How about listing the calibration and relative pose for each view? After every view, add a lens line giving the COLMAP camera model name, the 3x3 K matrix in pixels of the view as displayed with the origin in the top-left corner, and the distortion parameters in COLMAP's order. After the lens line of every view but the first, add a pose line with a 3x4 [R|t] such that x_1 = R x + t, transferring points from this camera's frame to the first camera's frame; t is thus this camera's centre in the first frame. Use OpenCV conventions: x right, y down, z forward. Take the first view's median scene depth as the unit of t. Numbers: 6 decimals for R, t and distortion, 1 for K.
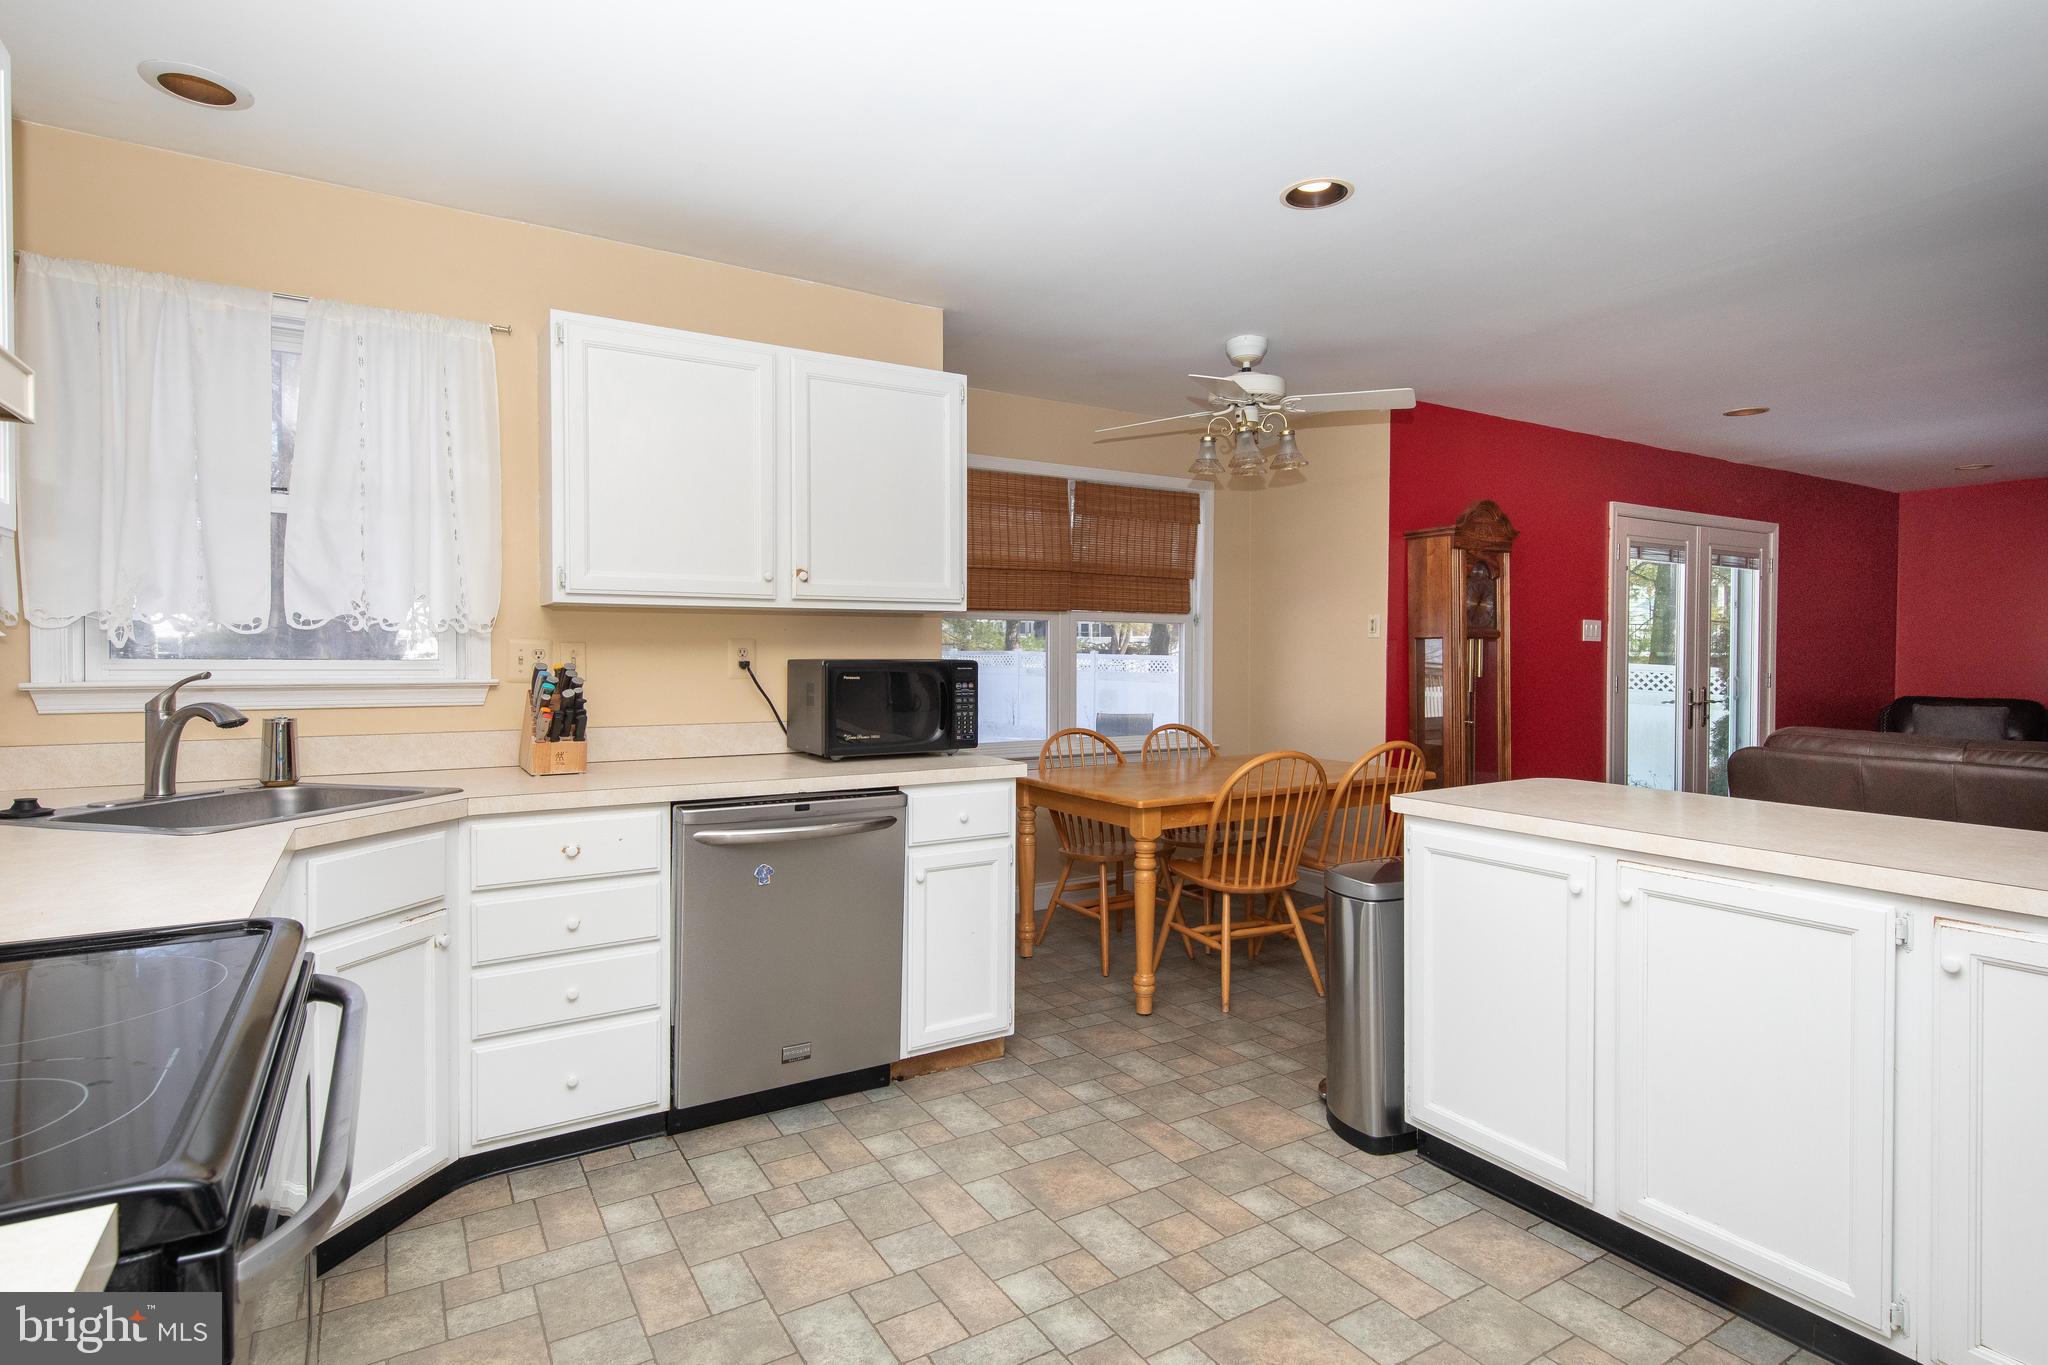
lens RADIAL K [[1018.5, 0, 1024.0], [0, 1018.5, 682.5], [0, 0, 1]] dist [0.002787, 0.000311]
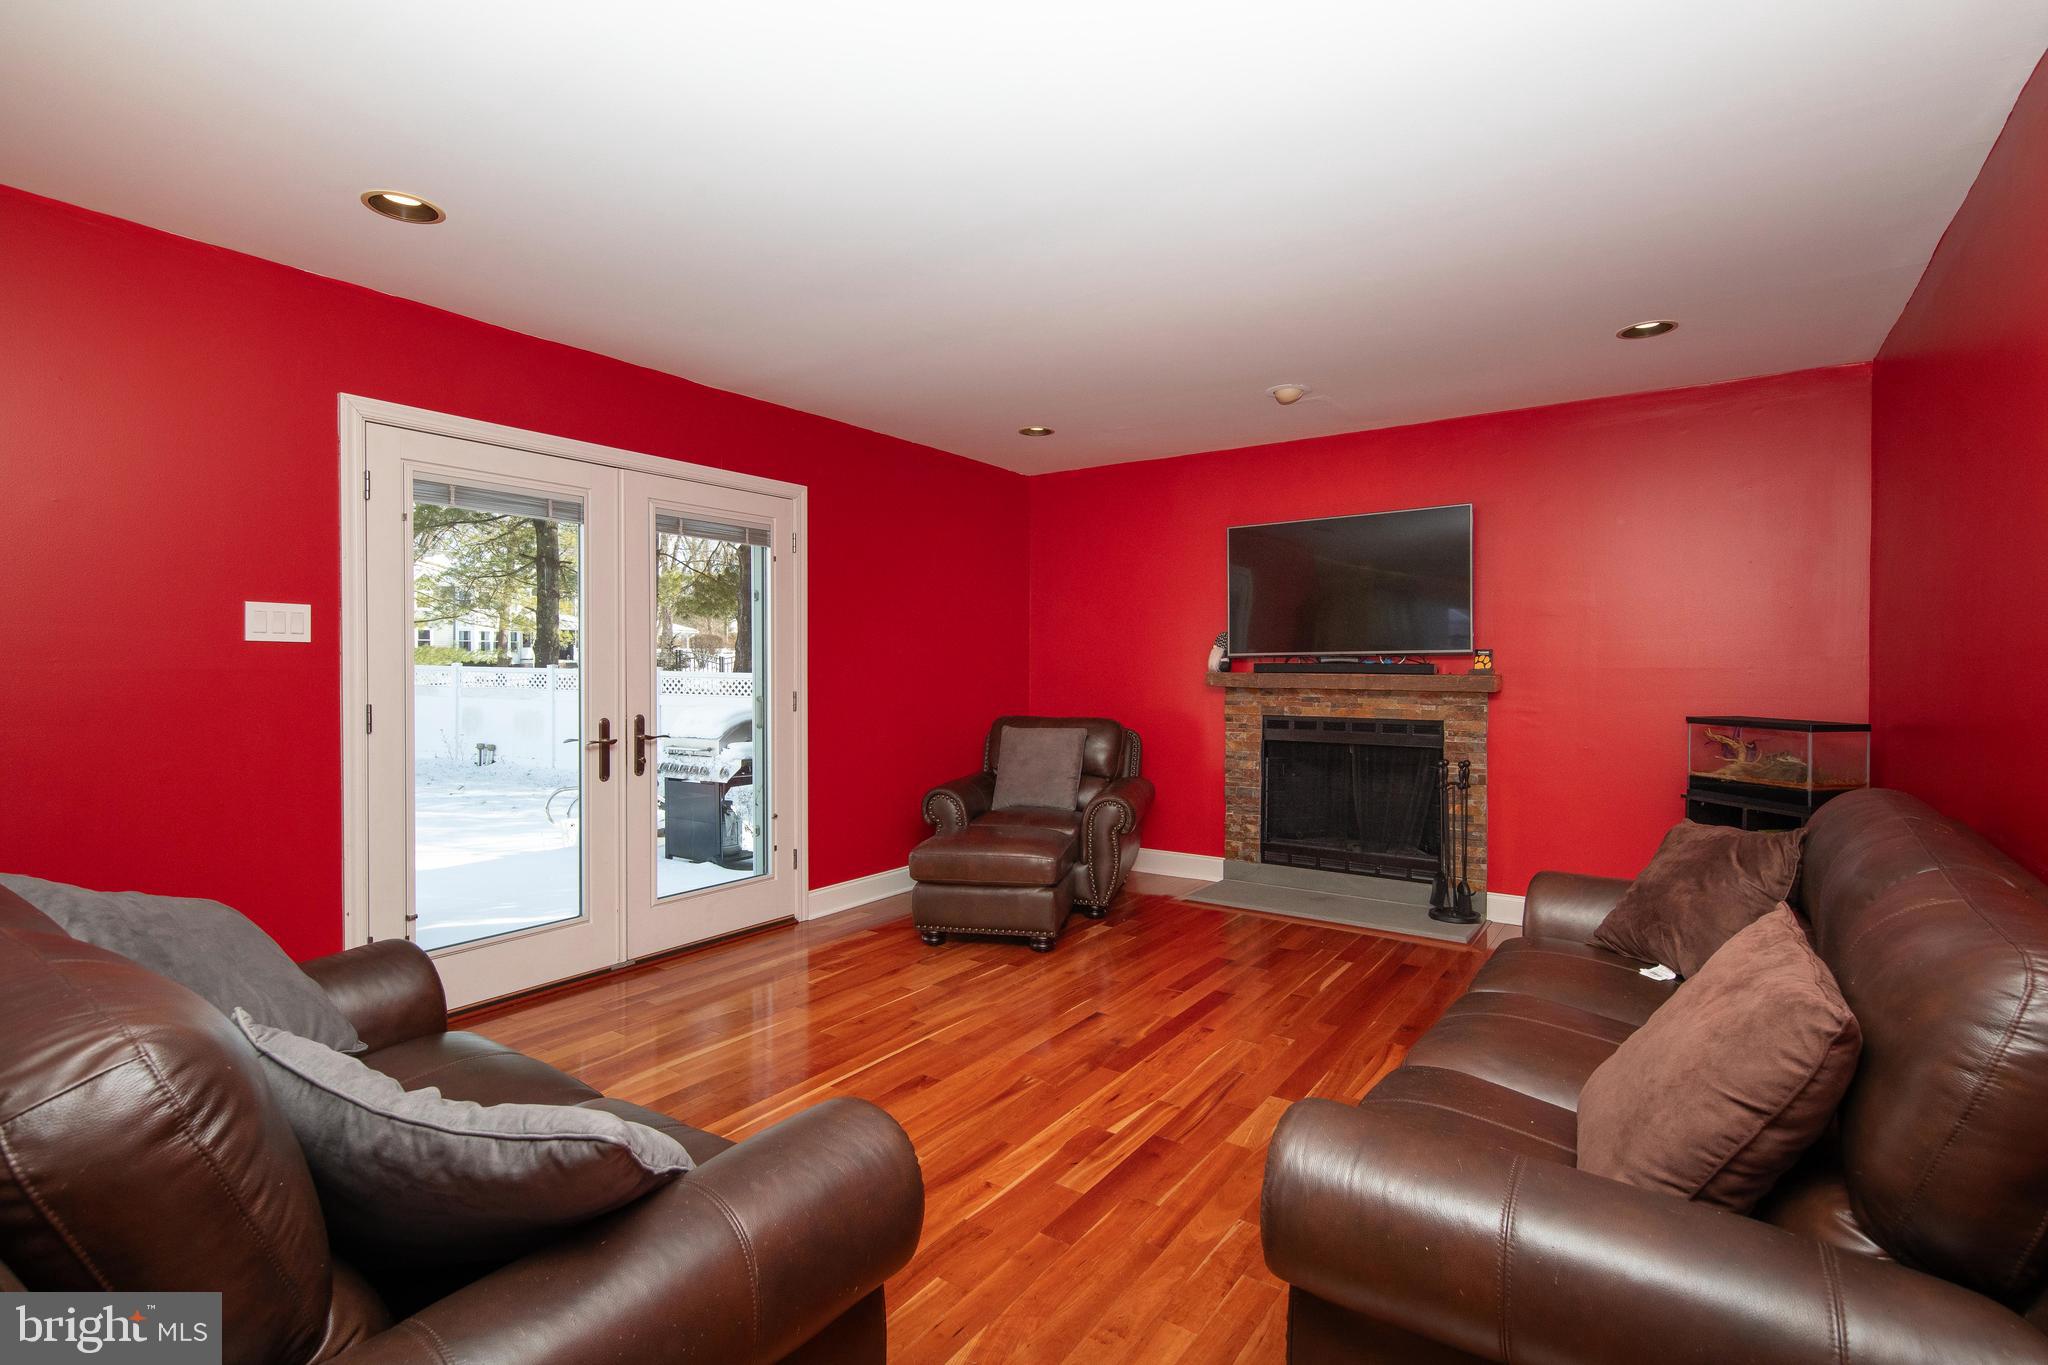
lens RADIAL K [[939.7, 0, 1028.3], [0, 939.7, 673.0], [0, 0, 1]] dist [0.000122, 0.000090]
pose [[0.915124, -0.003924, 0.403154, 1.492803], [0.012484, 0.999749, -0.018608, -0.018096], [-0.402980, 0.022061, 0.914943, 0.784142]]
